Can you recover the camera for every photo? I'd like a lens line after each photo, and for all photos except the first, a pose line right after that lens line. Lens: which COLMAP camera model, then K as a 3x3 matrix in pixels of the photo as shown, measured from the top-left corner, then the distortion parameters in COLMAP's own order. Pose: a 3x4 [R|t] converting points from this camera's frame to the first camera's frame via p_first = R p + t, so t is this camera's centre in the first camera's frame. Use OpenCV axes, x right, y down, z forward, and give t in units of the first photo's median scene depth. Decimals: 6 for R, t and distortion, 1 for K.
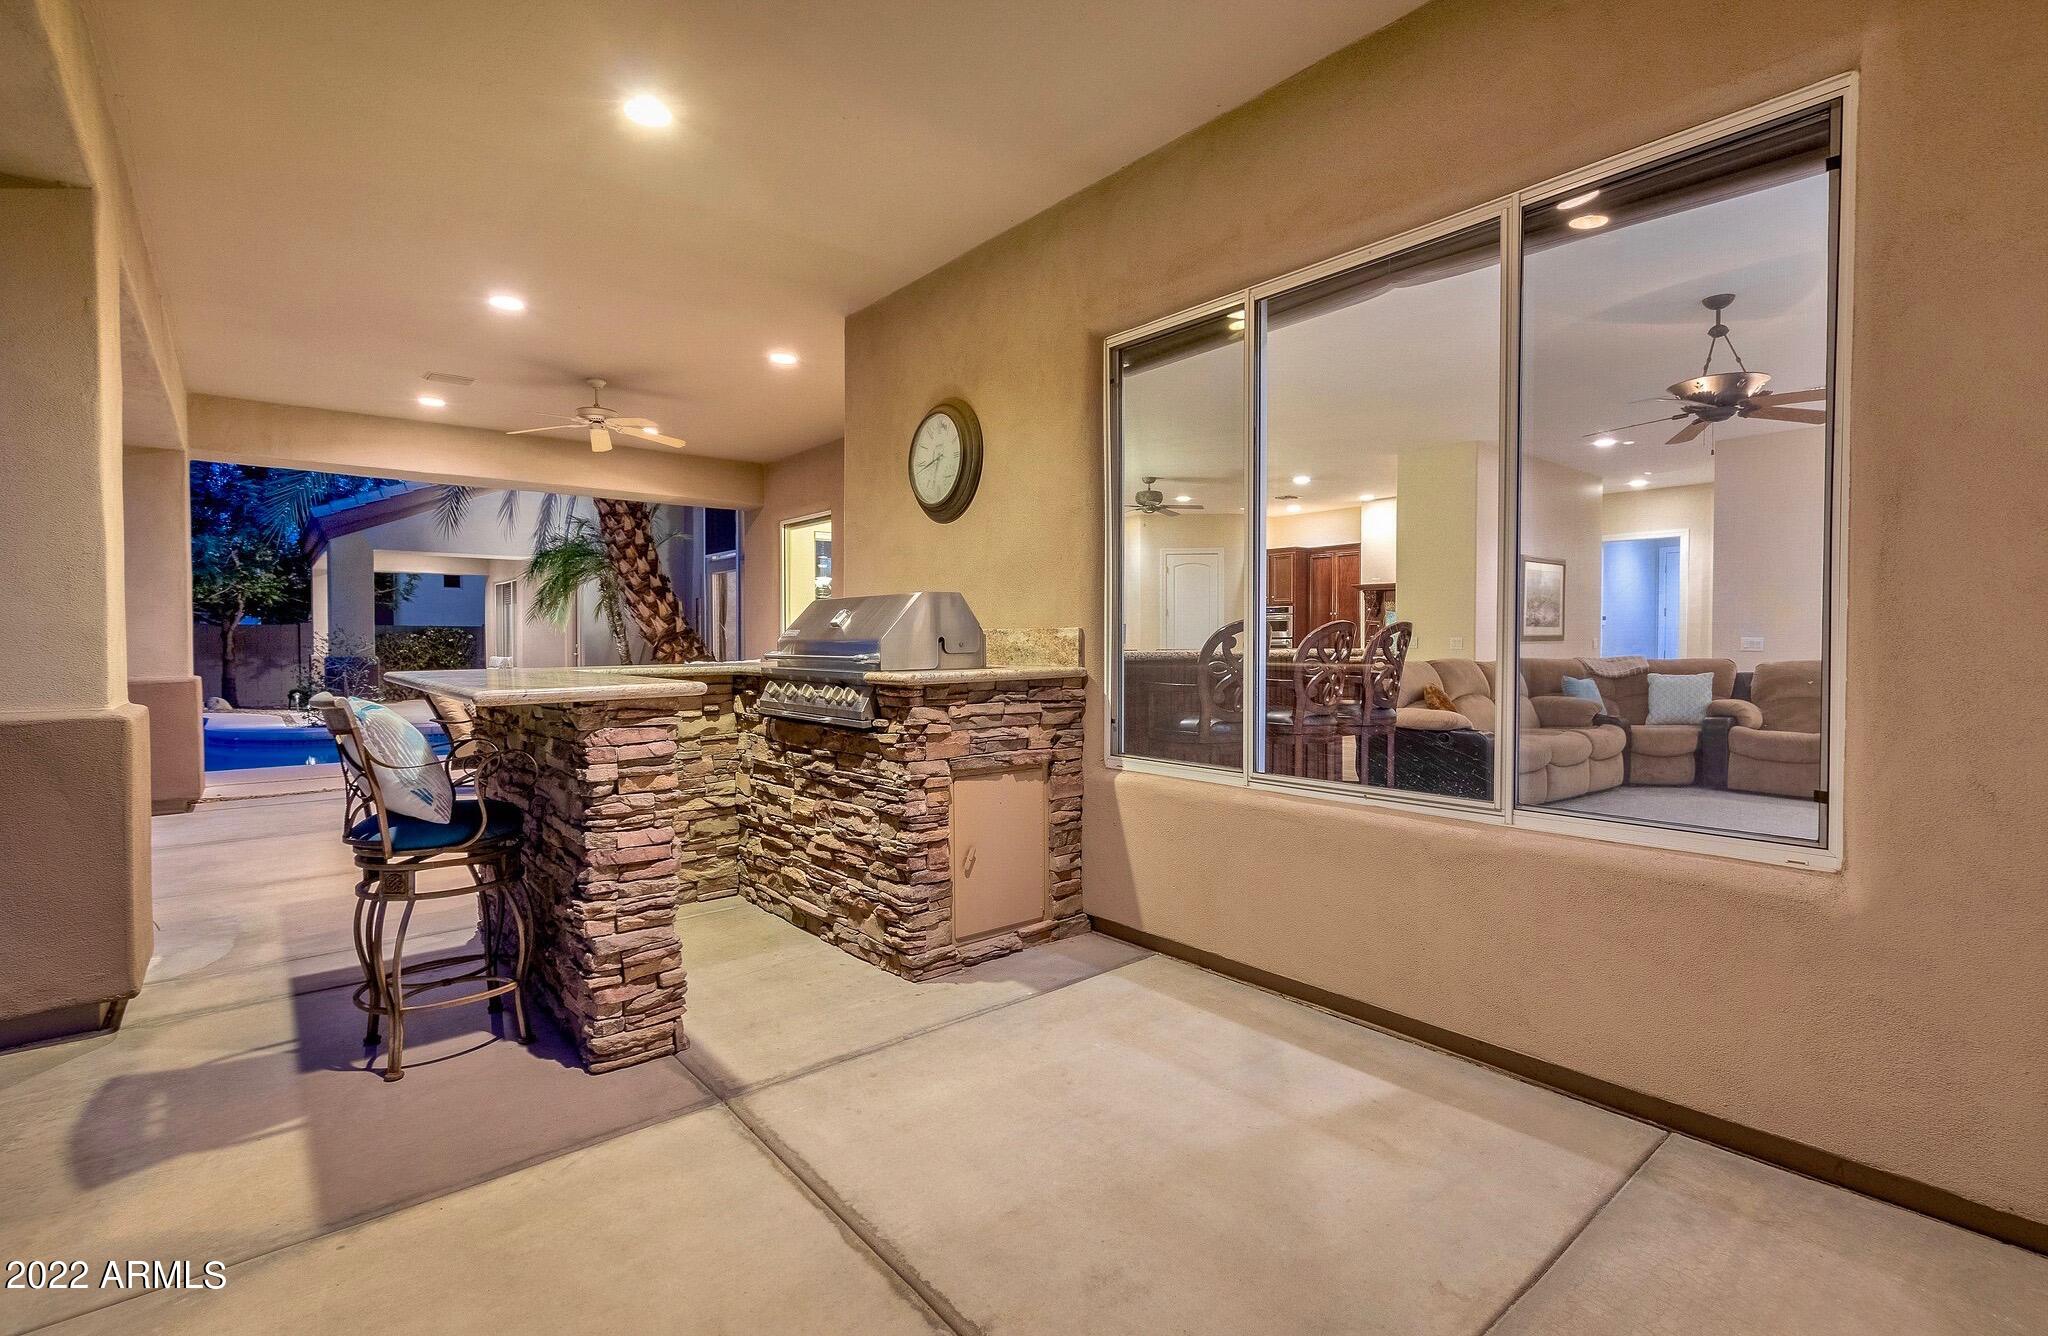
lens RADIAL K [[971.9, 0, 1020.5], [0, 971.9, 674.7], [0, 0, 1]] dist [0.006714, -0.000492]
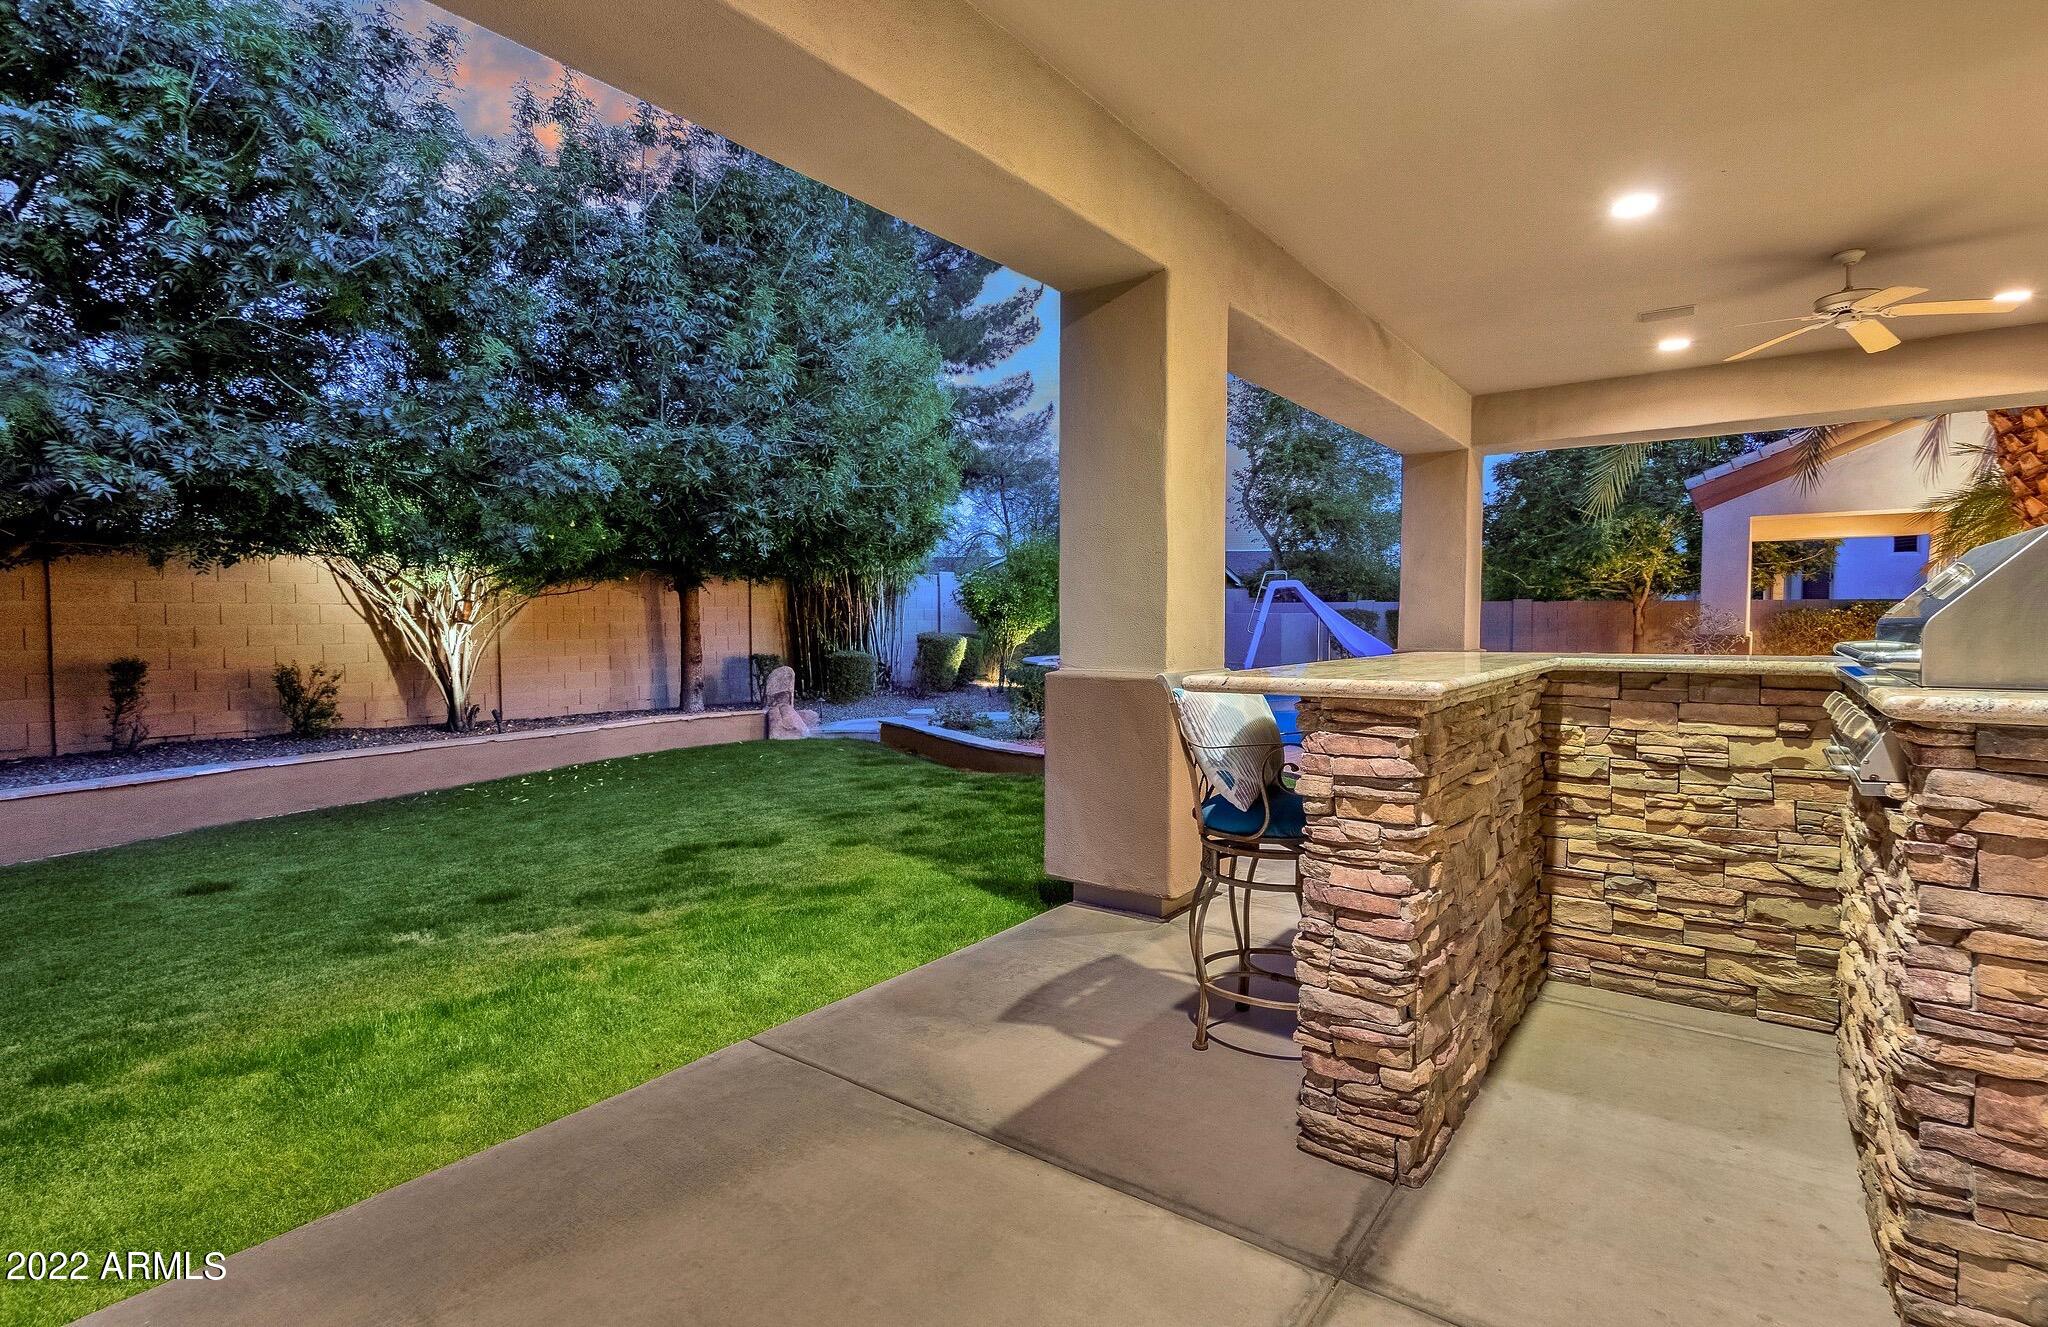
lens RADIAL K [[971.9, 0, 1019.3], [0, 971.9, 659.0], [0, 0, 1]] dist [0.006714, -0.000492]
pose [[0.232379, 0.043137, -0.971668, 0.274255], [-0.034479, 0.998753, 0.036093, -0.023501], [0.972014, 0.025115, 0.233576, 0.532478]]
